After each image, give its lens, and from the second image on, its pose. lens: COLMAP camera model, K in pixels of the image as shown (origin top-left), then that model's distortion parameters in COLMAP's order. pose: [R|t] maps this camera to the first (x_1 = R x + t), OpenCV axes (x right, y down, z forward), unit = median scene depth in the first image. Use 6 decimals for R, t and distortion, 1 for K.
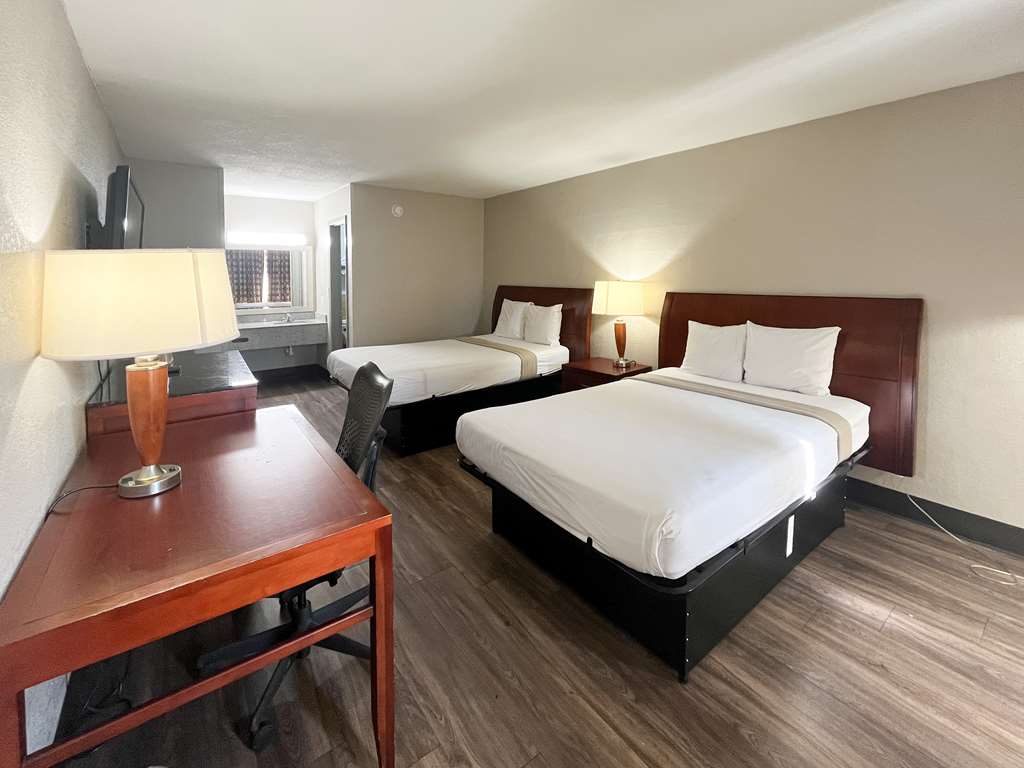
lens RADIAL K [[443.9, 0, 513.3], [0, 443.9, 349.6], [0, 0, 1]] dist [0.000317, -0.000075]
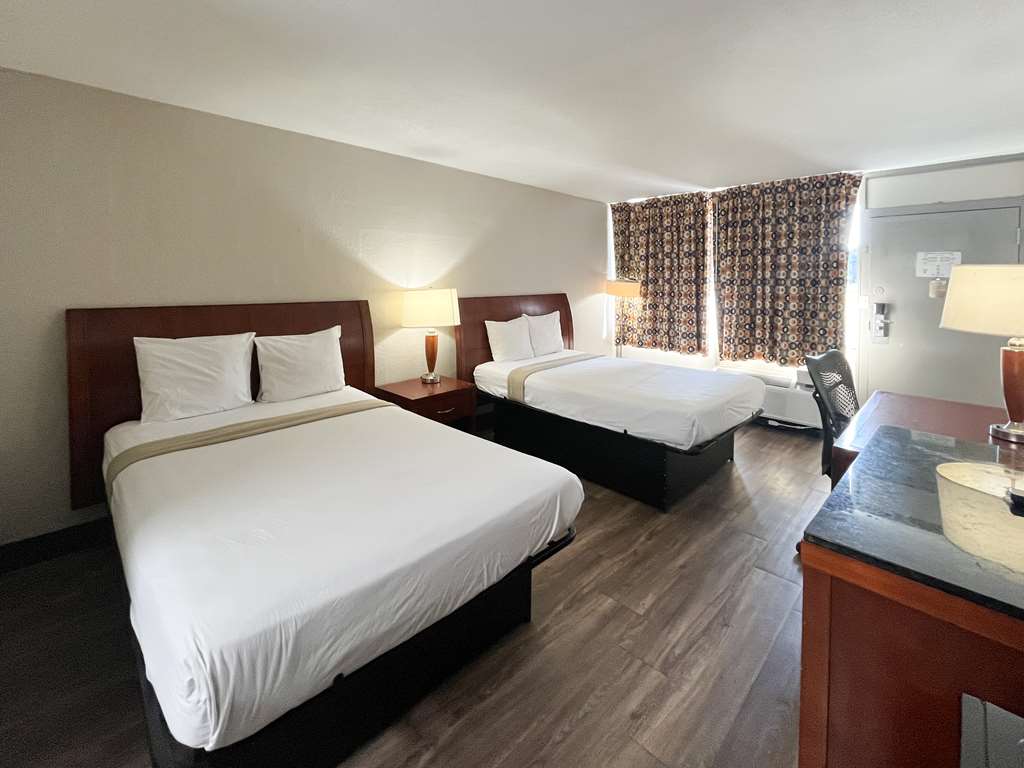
lens RADIAL K [[447.6, 0, 513.0], [0, 447.6, 342.6], [0, 0, 1]] dist [-0.000664, 0.000084]
pose [[-0.143783, -0.136953, 0.980087, -0.743989], [0.162289, 0.973706, 0.159870, -0.178497], [-0.976211, 0.182044, -0.117777, 1.030705]]
